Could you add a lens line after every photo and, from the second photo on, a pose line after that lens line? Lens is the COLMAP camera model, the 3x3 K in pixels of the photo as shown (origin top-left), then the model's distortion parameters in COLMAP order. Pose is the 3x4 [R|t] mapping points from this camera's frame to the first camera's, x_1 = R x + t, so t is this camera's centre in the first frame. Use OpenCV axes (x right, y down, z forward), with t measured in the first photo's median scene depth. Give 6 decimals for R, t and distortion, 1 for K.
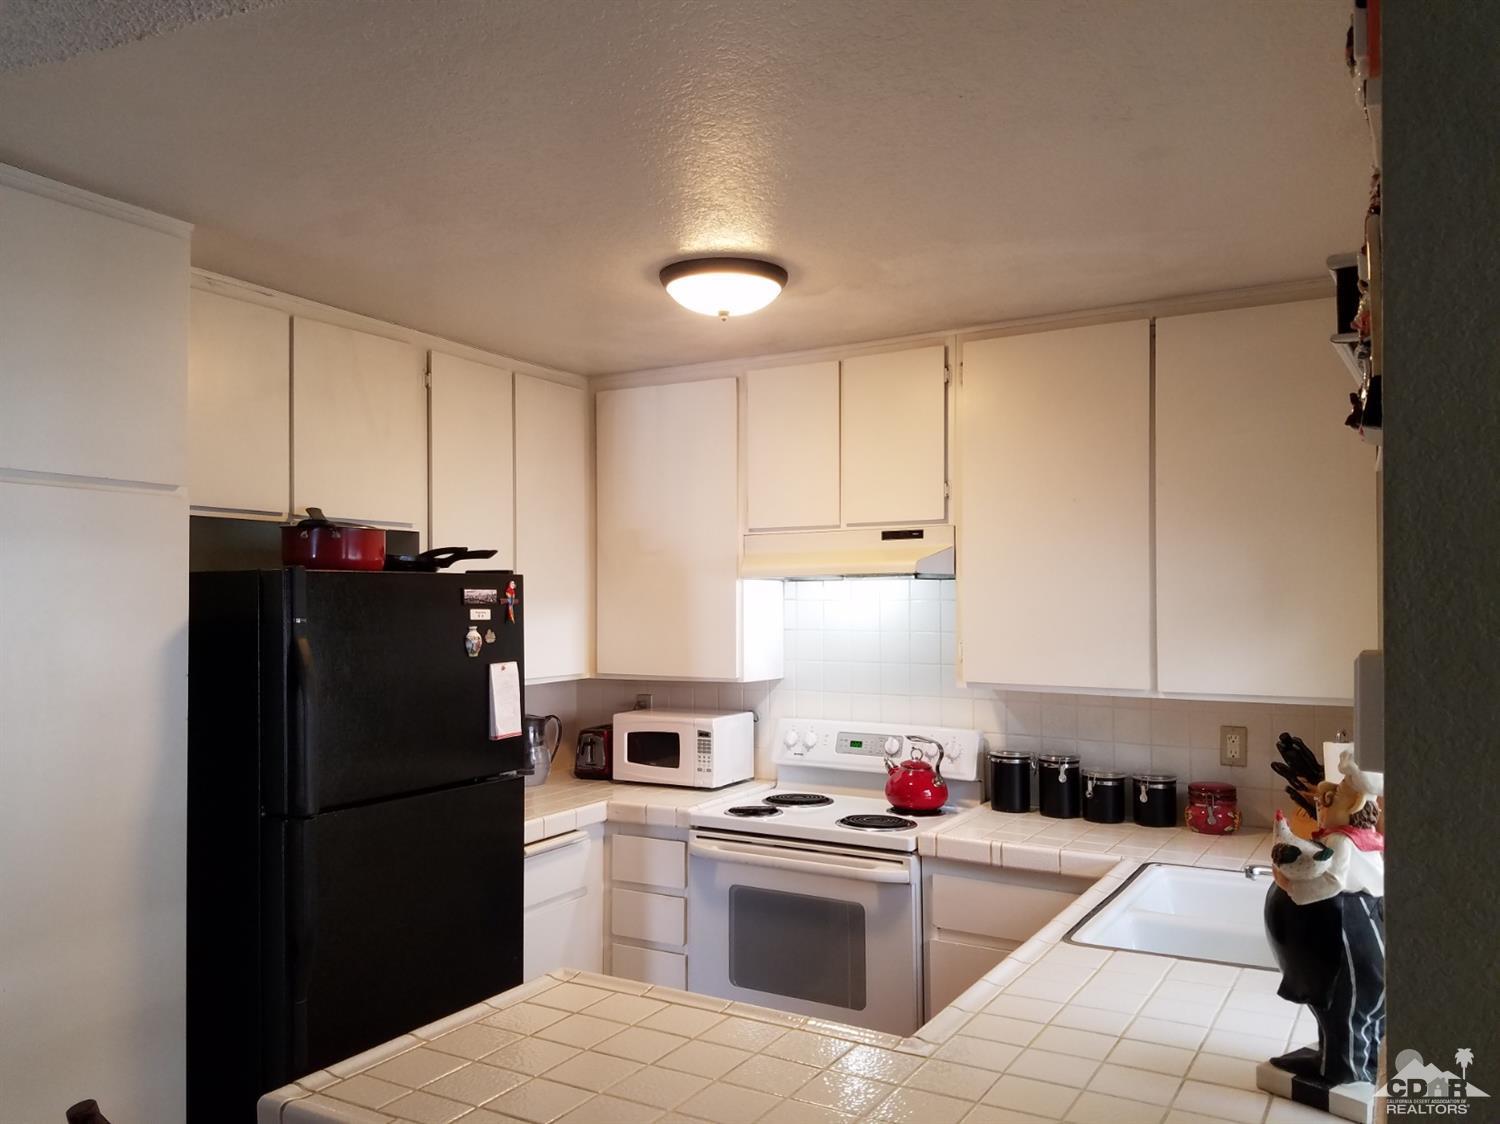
lens RADIAL K [[1155.4, 0, 751.0], [0, 1155.4, 576.8], [0, 0, 1]] dist [0.183170, -0.290398]
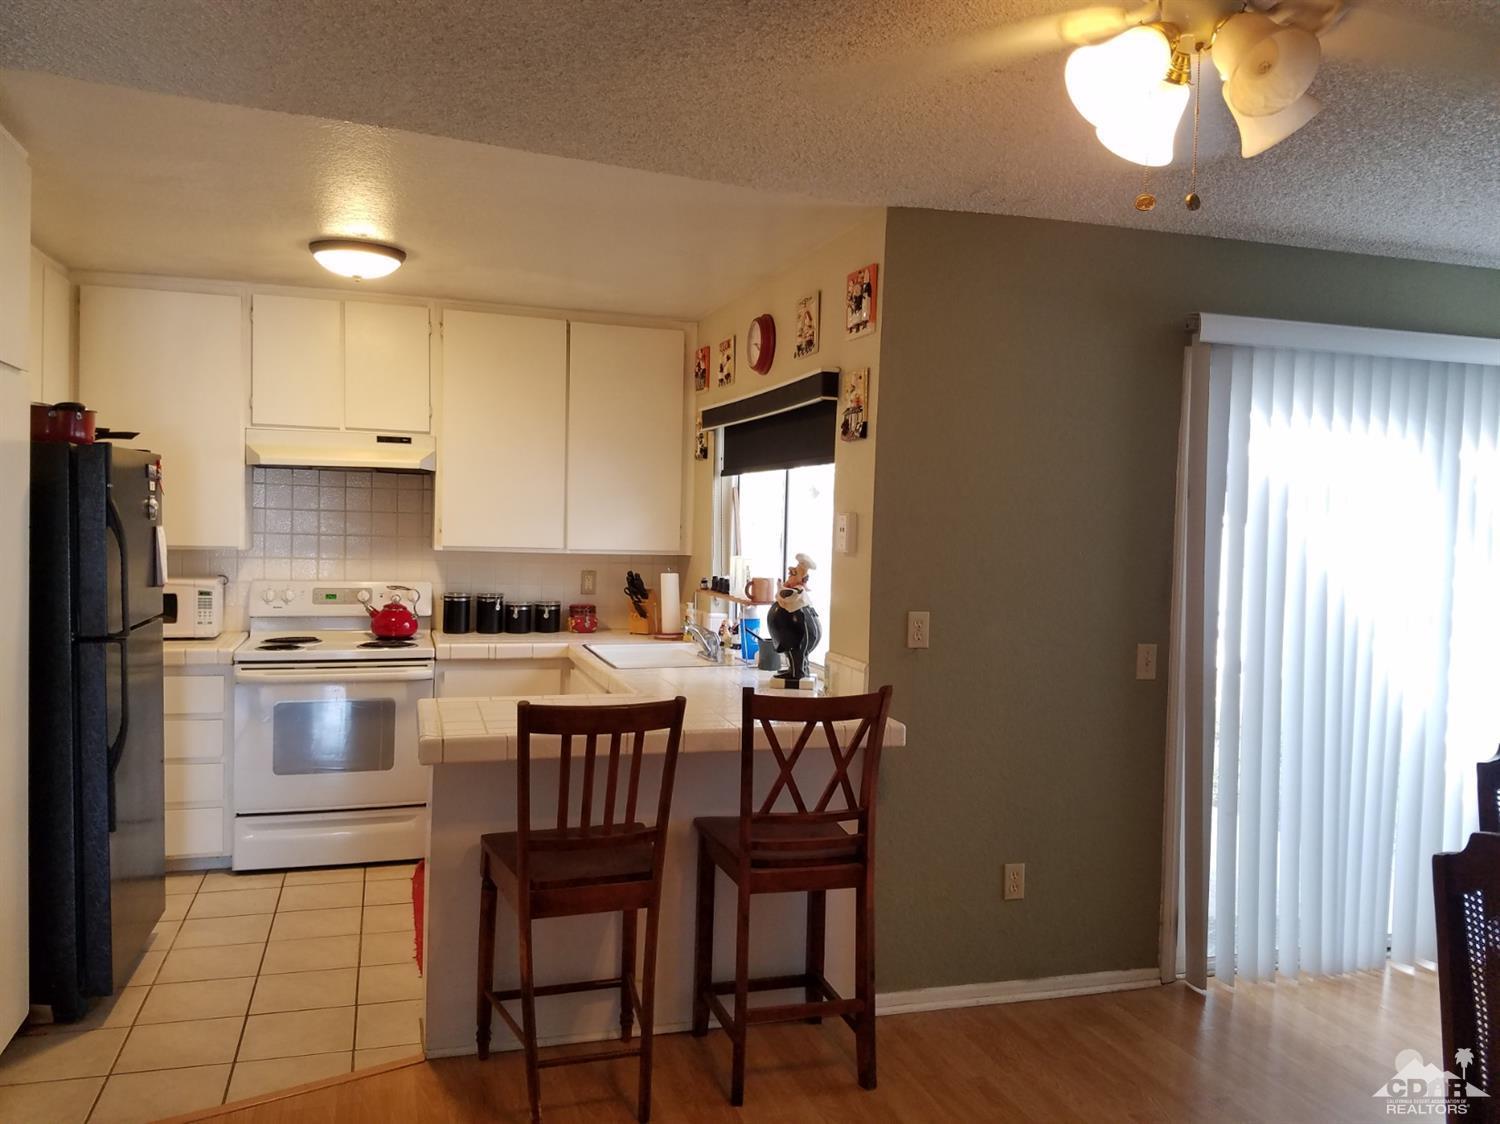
lens RADIAL K [[1155.4, 0, 745.1], [0, 1155.4, 560.0], [0, 0, 1]] dist [0.183170, -0.290398]
pose [[0.682604, -0.010594, 0.730711, -0.613540], [-0.040358, 0.997822, 0.052168, 0.016704], [-0.729673, -0.065100, 0.680691, -0.263149]]
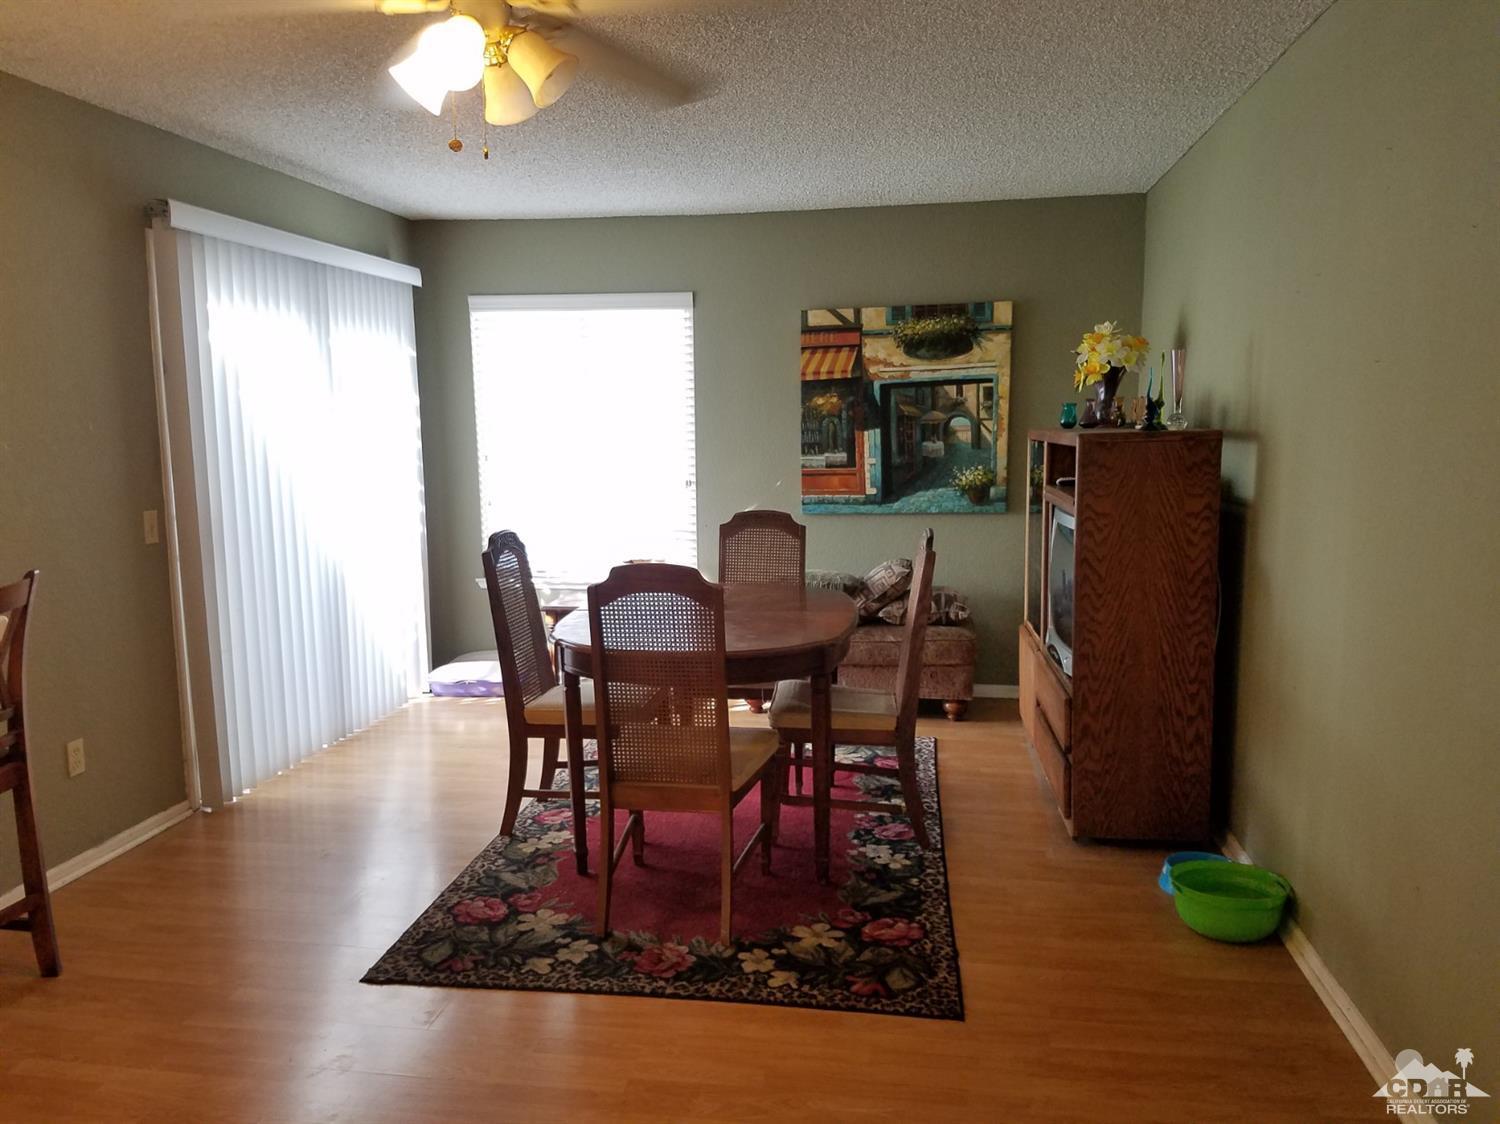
lens RADIAL K [[1155.4, 0, 732.2], [0, 1155.4, 569.3], [0, 0, 1]] dist [0.183170, -0.290398]
pose [[-0.351571, -0.119862, 0.928456, -0.853173], [-0.008957, 0.992155, 0.124693, 0.041335], [-0.936118, 0.035523, -0.349886, 0.063740]]
